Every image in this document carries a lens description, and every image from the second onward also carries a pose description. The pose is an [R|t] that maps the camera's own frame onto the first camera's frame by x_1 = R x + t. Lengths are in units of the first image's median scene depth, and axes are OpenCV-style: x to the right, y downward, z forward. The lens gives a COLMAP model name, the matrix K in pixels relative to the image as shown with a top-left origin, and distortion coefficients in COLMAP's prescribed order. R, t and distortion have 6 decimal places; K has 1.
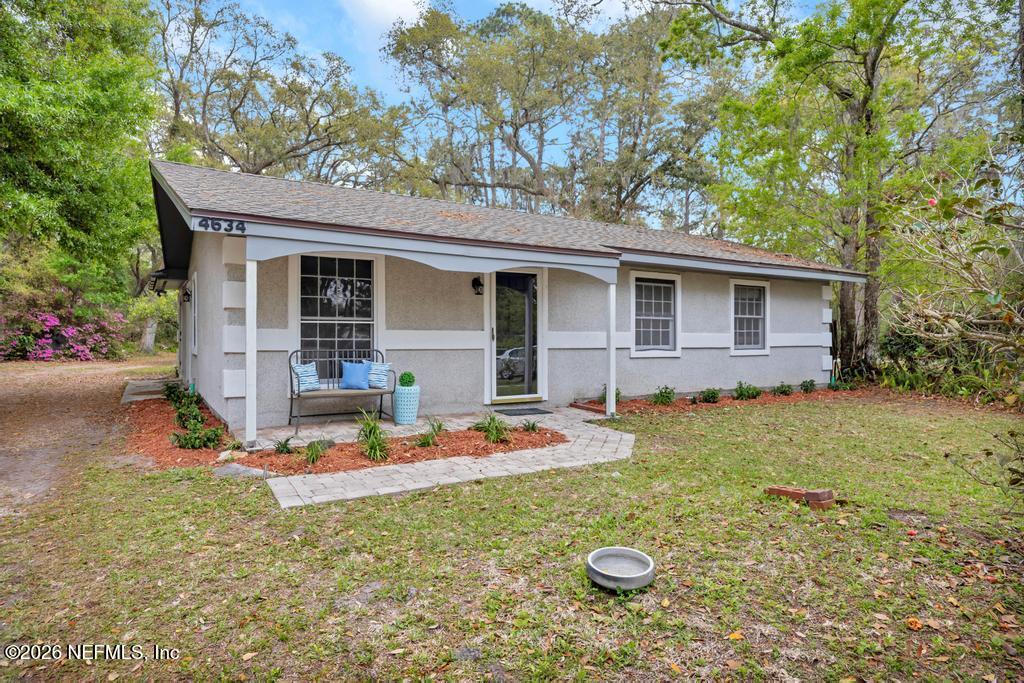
lens RADIAL K [[600.7, 0, 514.2], [0, 600.7, 337.8], [0, 0, 1]] dist [-0.005765, 0.001823]
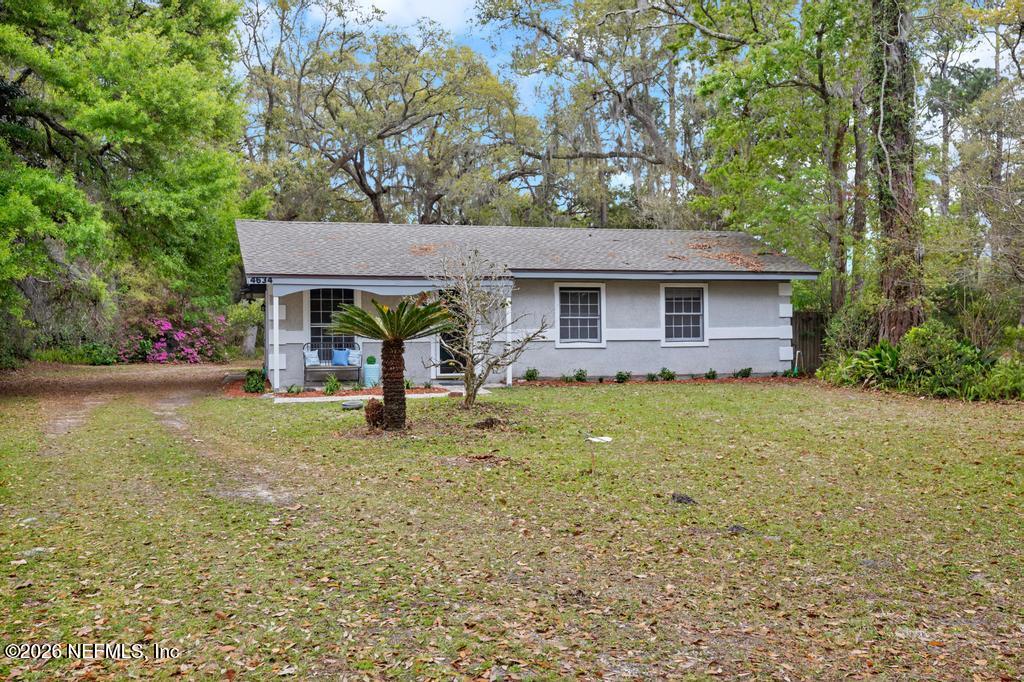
lens RADIAL K [[942.9, 0, 510.1], [0, 942.9, 349.5], [0, 0, 1]] dist [0.032569, 0.000000]
pose [[0.957875, -0.009750, -0.287021, 0.686095], [0.013042, 0.999869, 0.009559, 0.014454], [0.286891, -0.012899, 0.957876, -1.011793]]
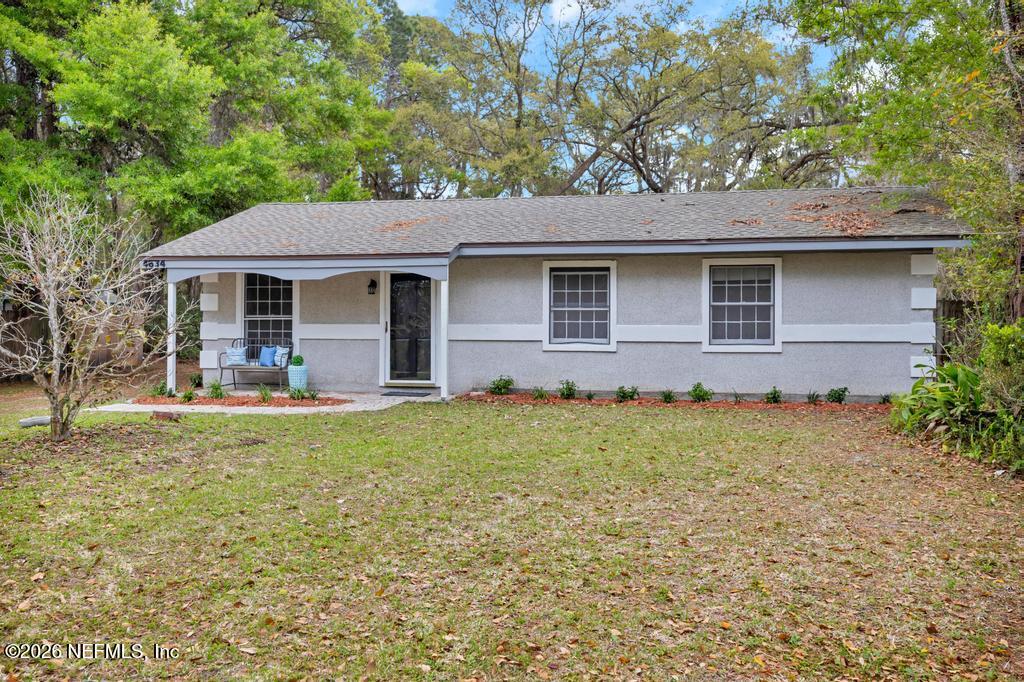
lens RADIAL K [[848.5, 0, 507.4], [0, 848.5, 336.6], [0, 0, 1]] dist [-0.003979, 0.009119]
pose [[0.719511, 0.000556, -0.694480, 1.092204], [-0.003003, 0.999993, -0.002310, 0.013453], [0.694474, 0.003748, 0.719508, -0.029226]]
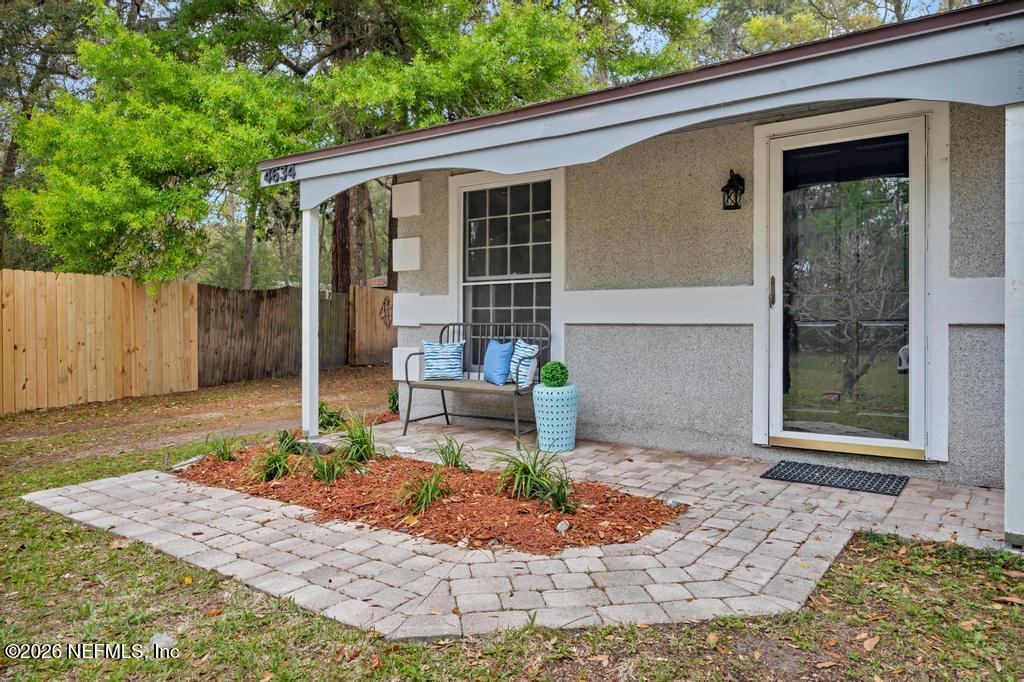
lens RADIAL K [[741.1, 0, 511.0], [0, 741.1, 333.2], [0, 0, 1]] dist [0.038385, 0.000827]
pose [[0.364364, 0.014088, -0.931150, 0.350731], [0.005874, 0.999831, 0.017426, 0.012013], [0.931238, -0.011819, 0.364220, 0.517054]]
